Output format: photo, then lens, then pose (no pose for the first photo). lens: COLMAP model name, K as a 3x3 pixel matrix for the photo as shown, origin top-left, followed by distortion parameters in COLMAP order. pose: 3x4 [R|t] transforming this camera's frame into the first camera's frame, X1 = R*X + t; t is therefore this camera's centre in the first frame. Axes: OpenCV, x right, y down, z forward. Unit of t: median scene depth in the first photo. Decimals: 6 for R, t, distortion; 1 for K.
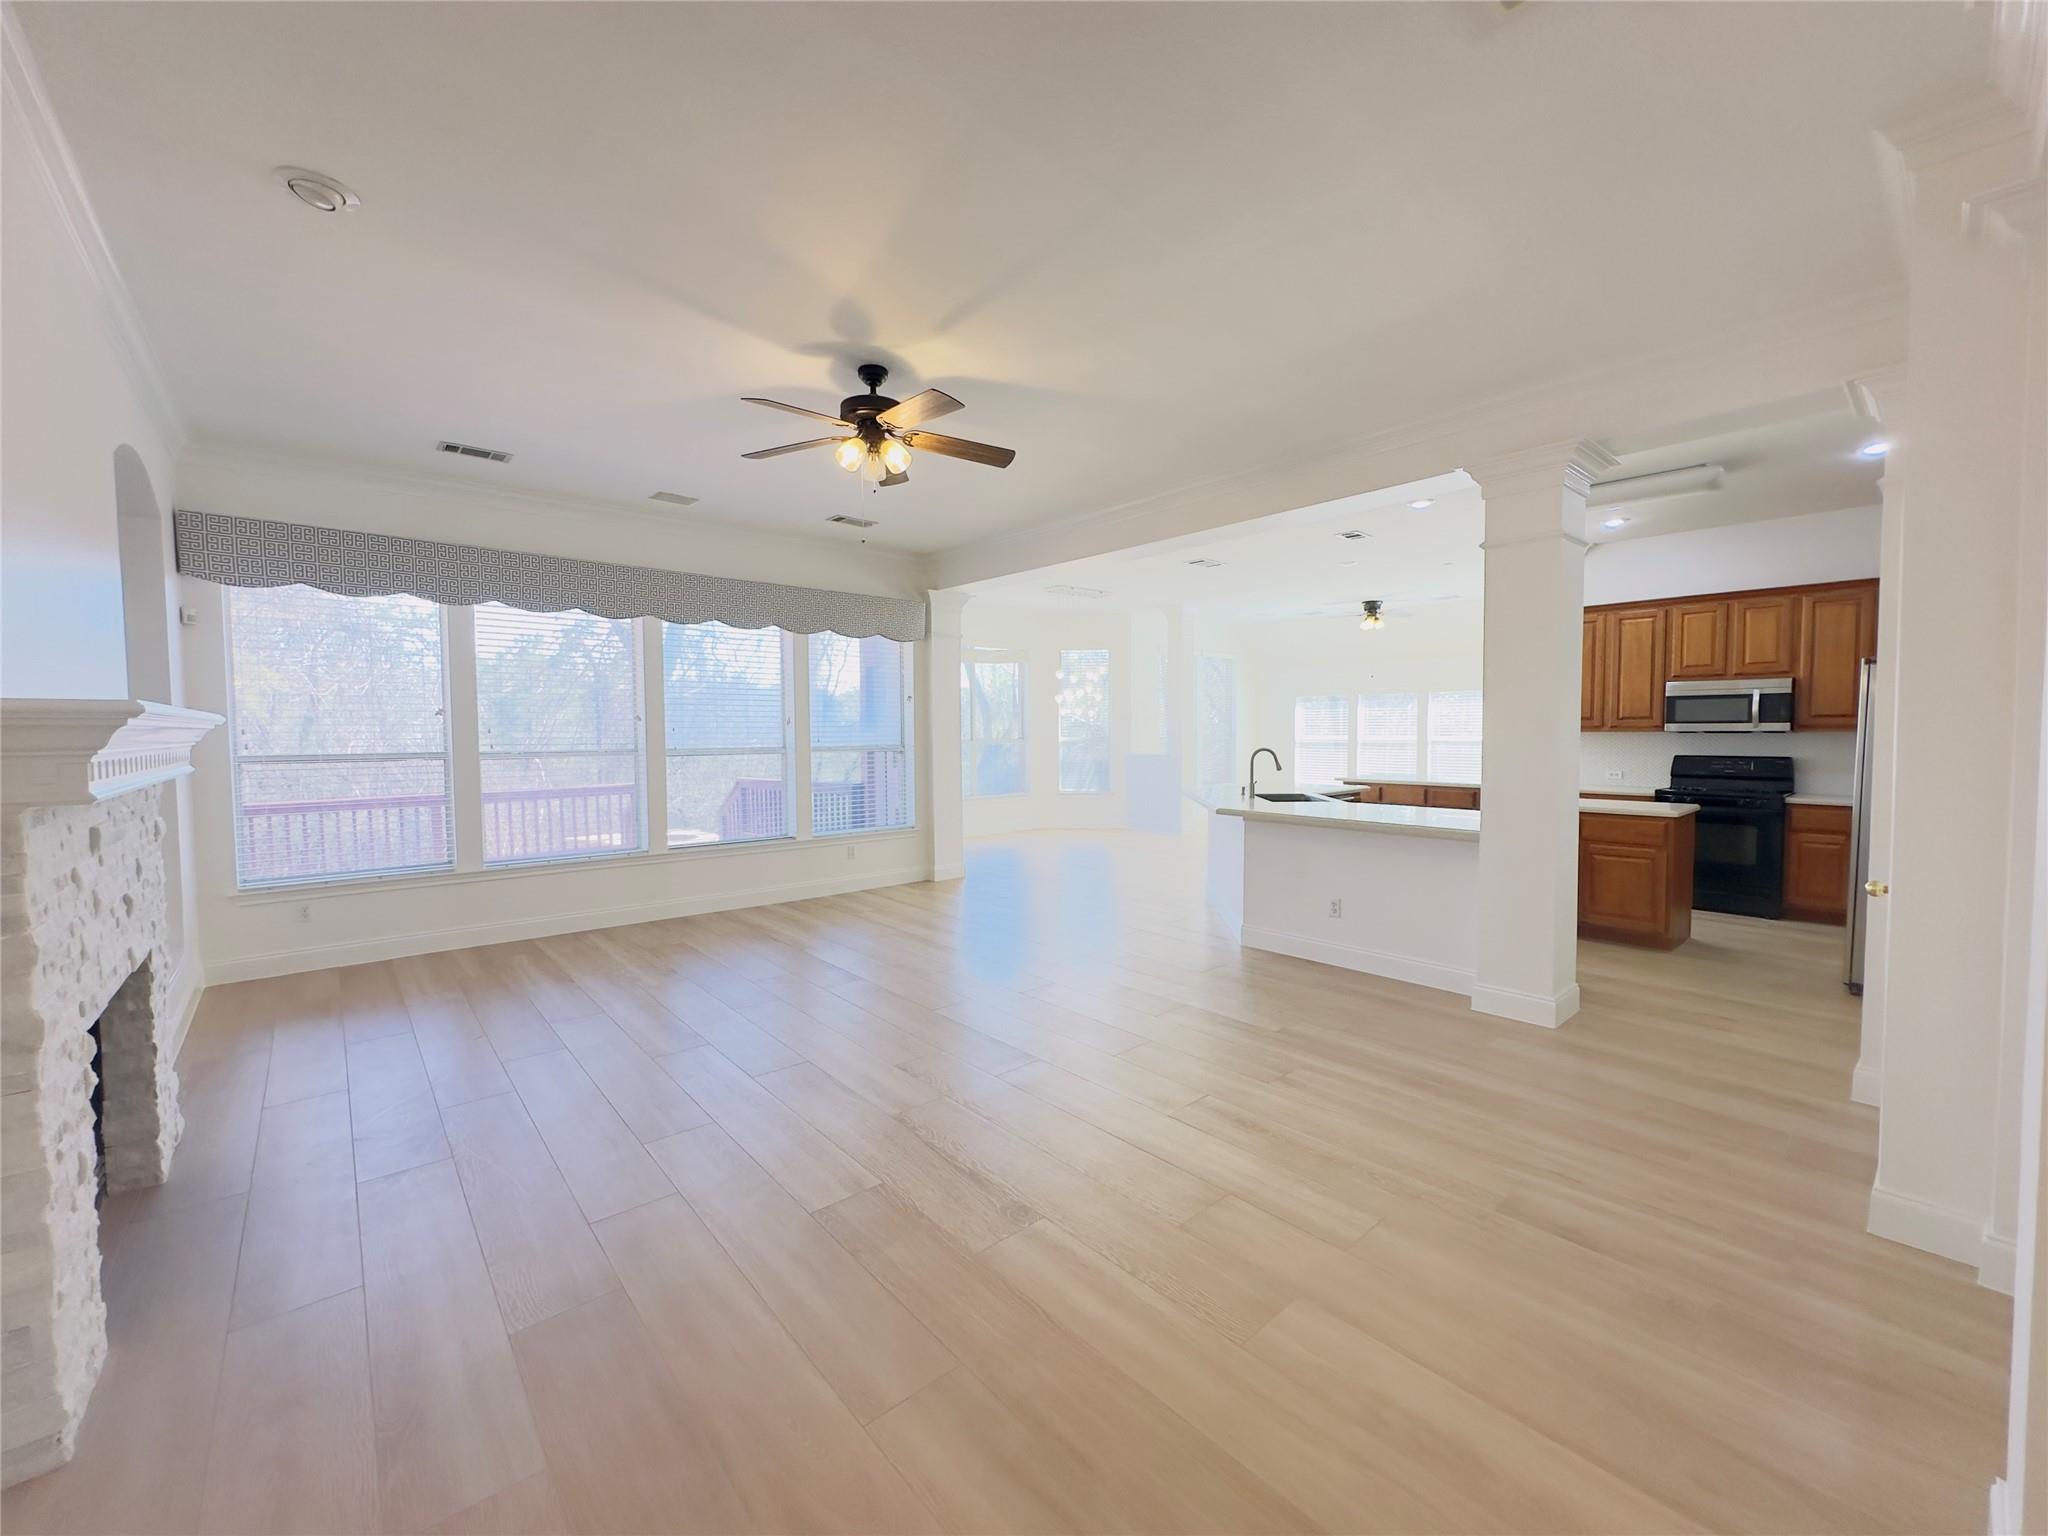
lens RADIAL K [[817.5, 0, 1021.9], [0, 817.5, 771.9], [0, 0, 1]] dist [-0.001823, 0.000442]
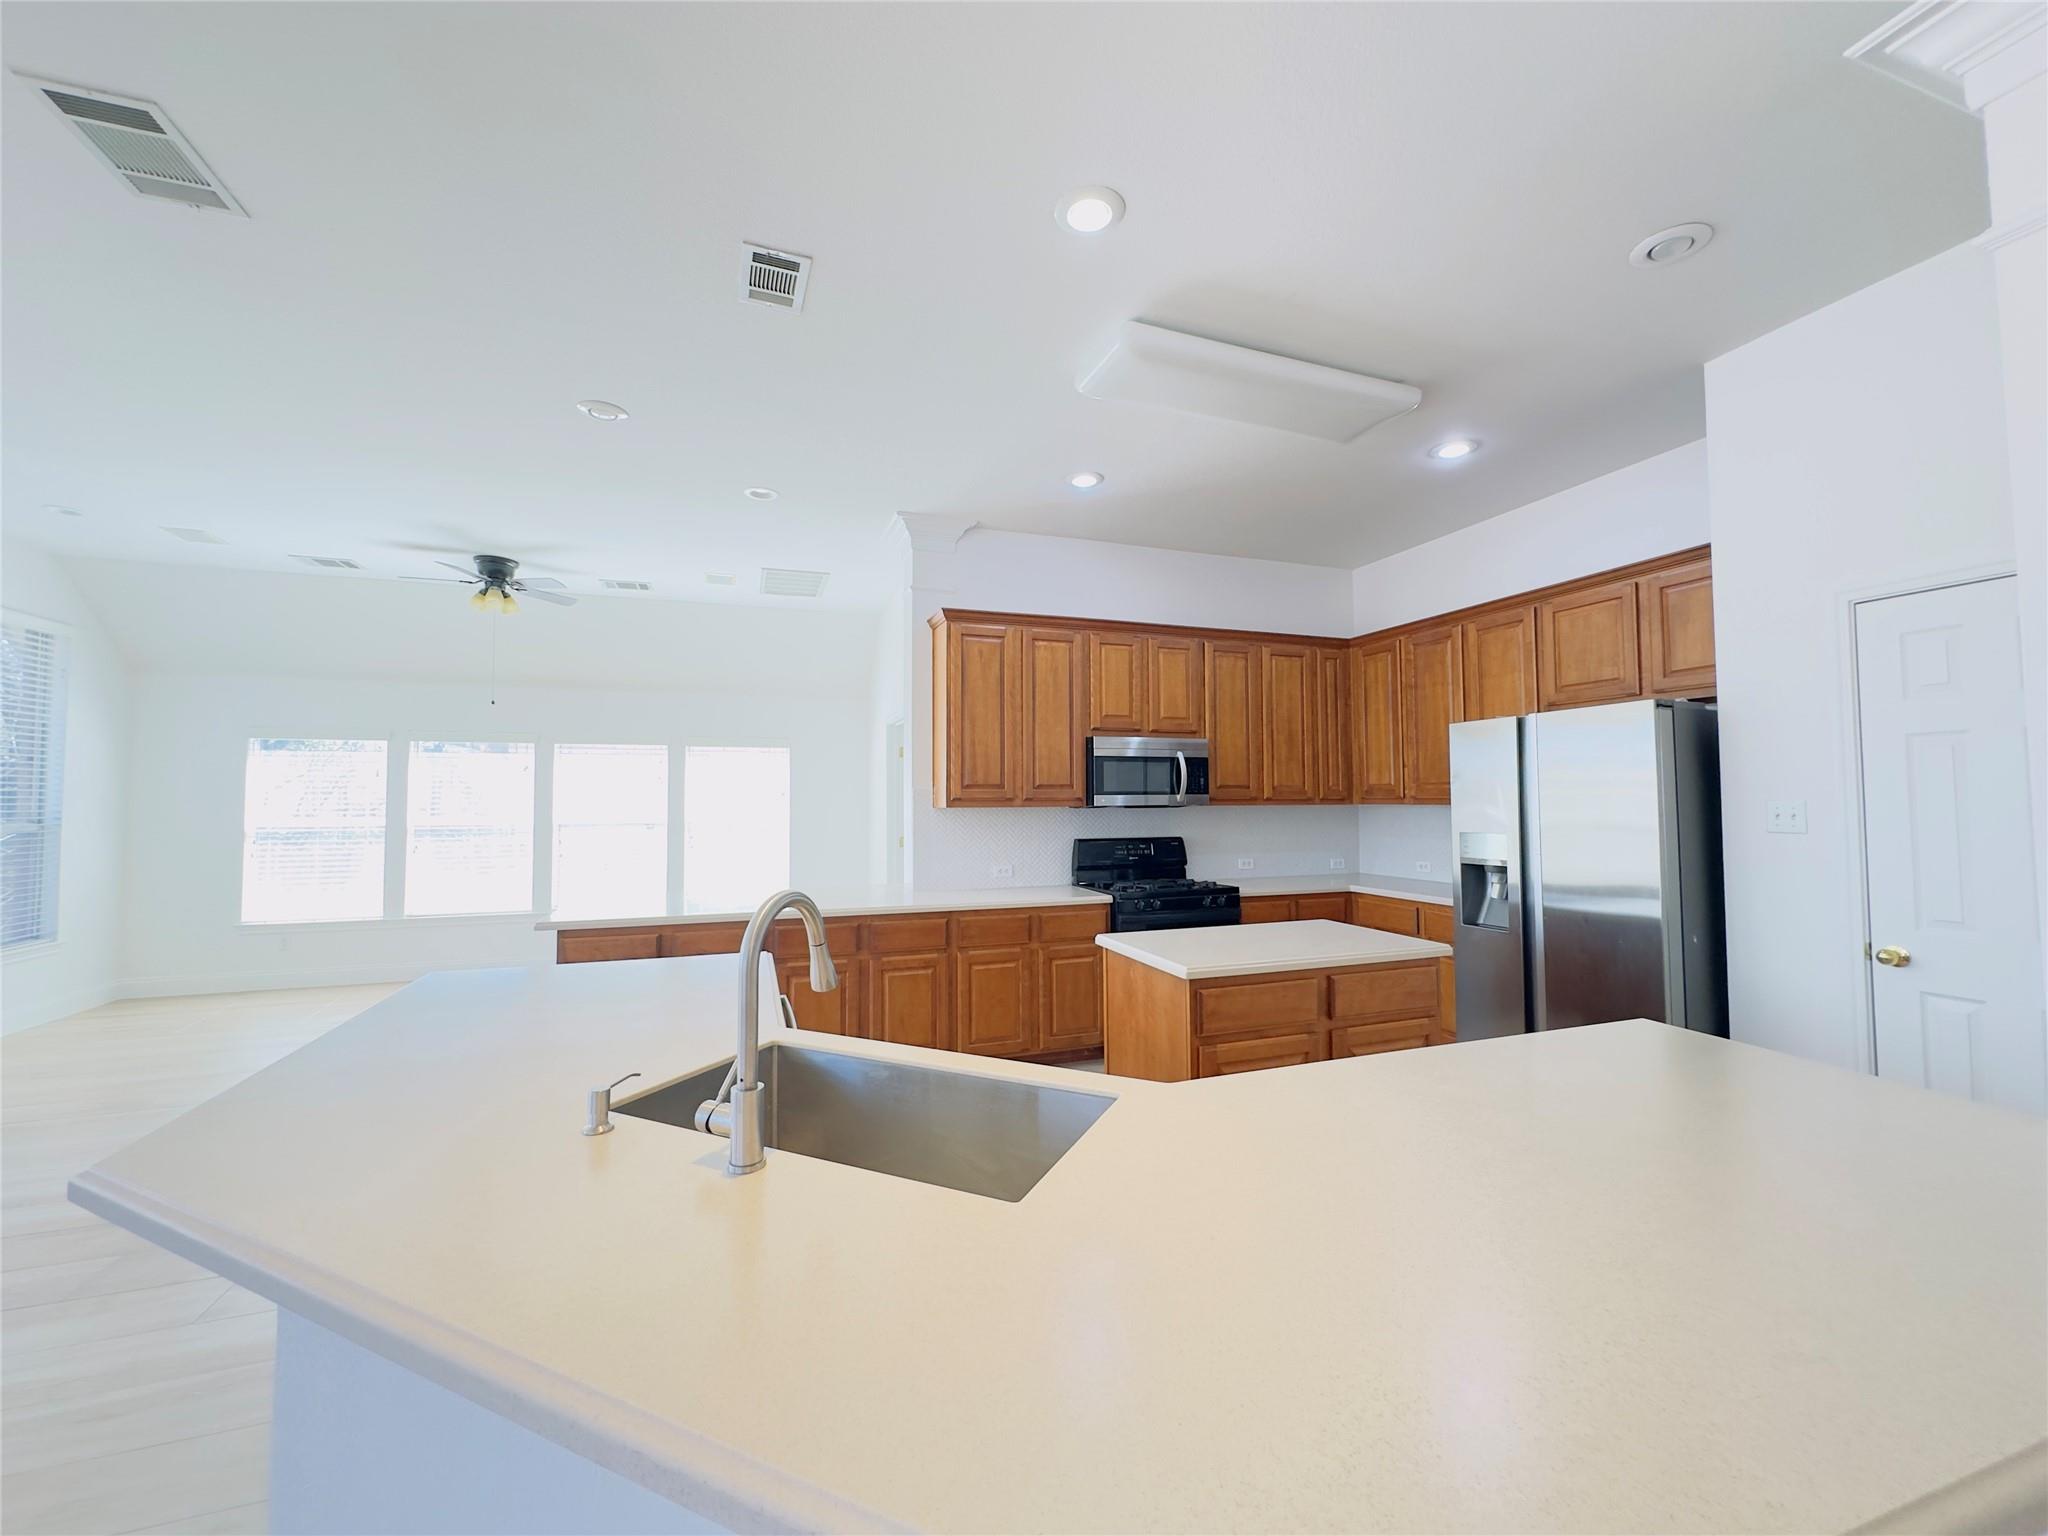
lens RADIAL K [[817.5, 0, 1026.9], [0, 817.5, 765.9], [0, 0, 1]] dist [-0.001823, 0.000442]
pose [[0.367041, 0.039579, 0.929362, 0.114854], [0.051170, 0.996723, -0.062656, -0.042774], [-0.928796, 0.070552, 0.363813, 0.792811]]
